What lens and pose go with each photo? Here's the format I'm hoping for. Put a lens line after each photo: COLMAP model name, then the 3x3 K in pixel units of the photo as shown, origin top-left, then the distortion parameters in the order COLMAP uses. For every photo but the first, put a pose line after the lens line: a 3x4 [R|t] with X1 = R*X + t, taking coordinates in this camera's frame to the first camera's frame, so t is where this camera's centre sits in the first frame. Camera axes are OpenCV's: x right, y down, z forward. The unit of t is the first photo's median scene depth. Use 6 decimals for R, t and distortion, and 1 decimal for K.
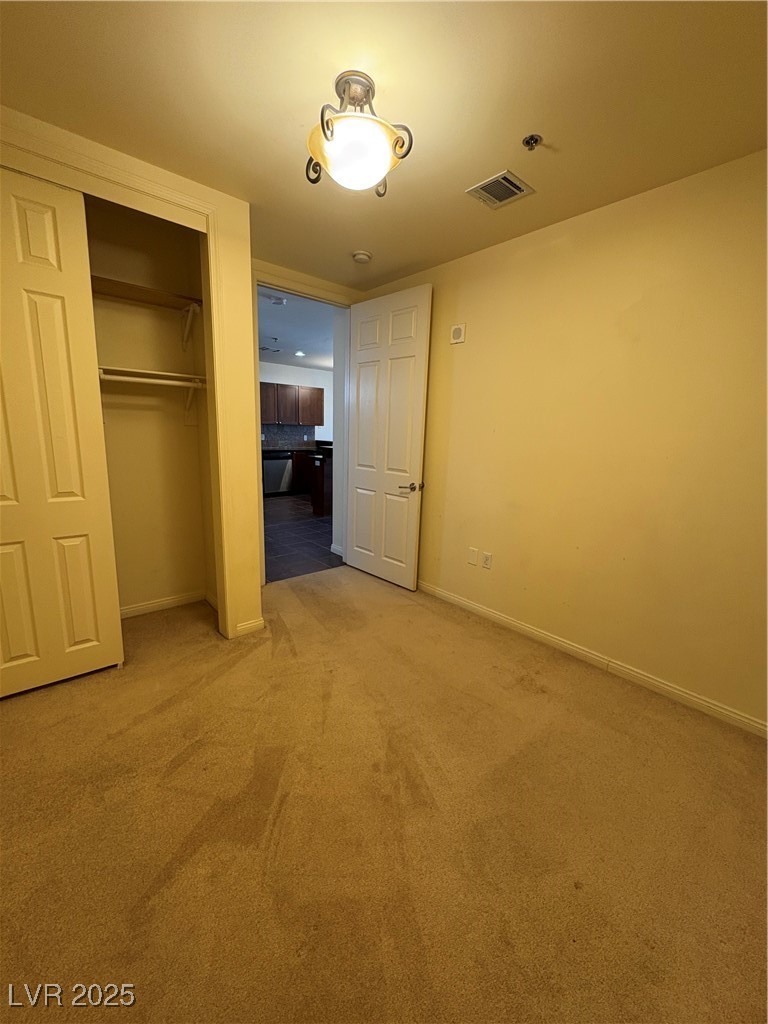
lens RADIAL K [[410.4, 0, 384.0], [0, 410.4, 512.0], [0, 0, 1]] dist [0.001123, 0.000267]
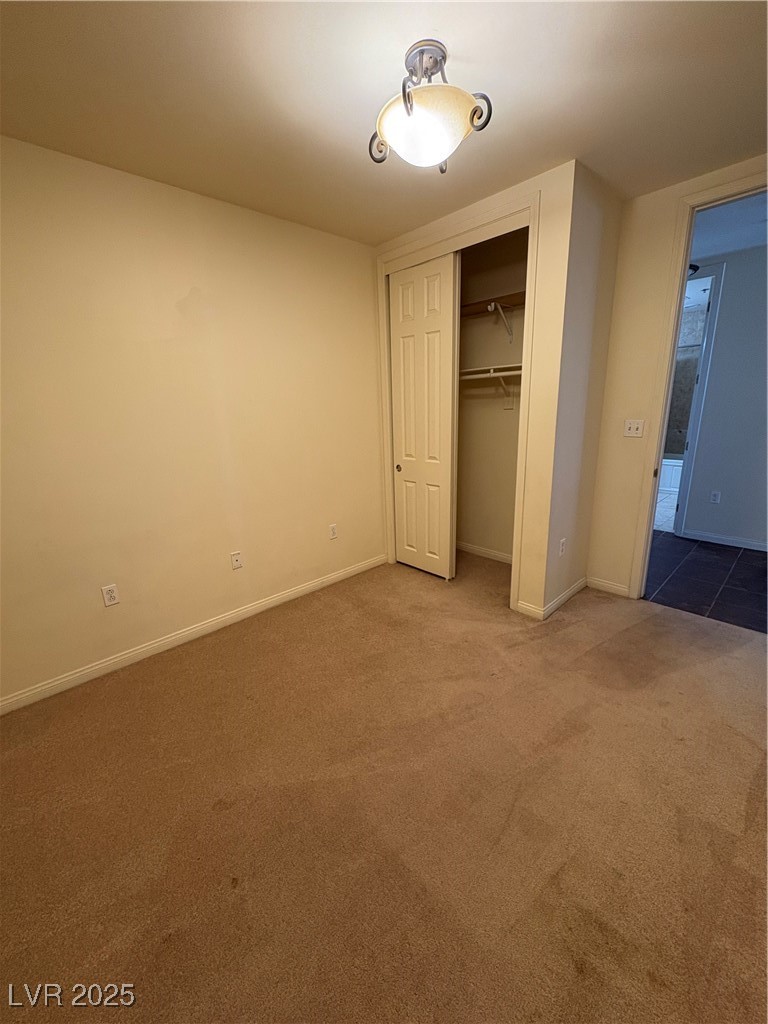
lens RADIAL K [[410.4, 0, 384.0], [0, 410.4, 512.0], [0, 0, 1]] dist [0.001123, 0.000267]
pose [[0.031890, 0.217687, -0.975498, 0.748196], [-0.164012, 0.963904, 0.209738, -0.132045], [0.985943, 0.153305, 0.066443, 0.687421]]
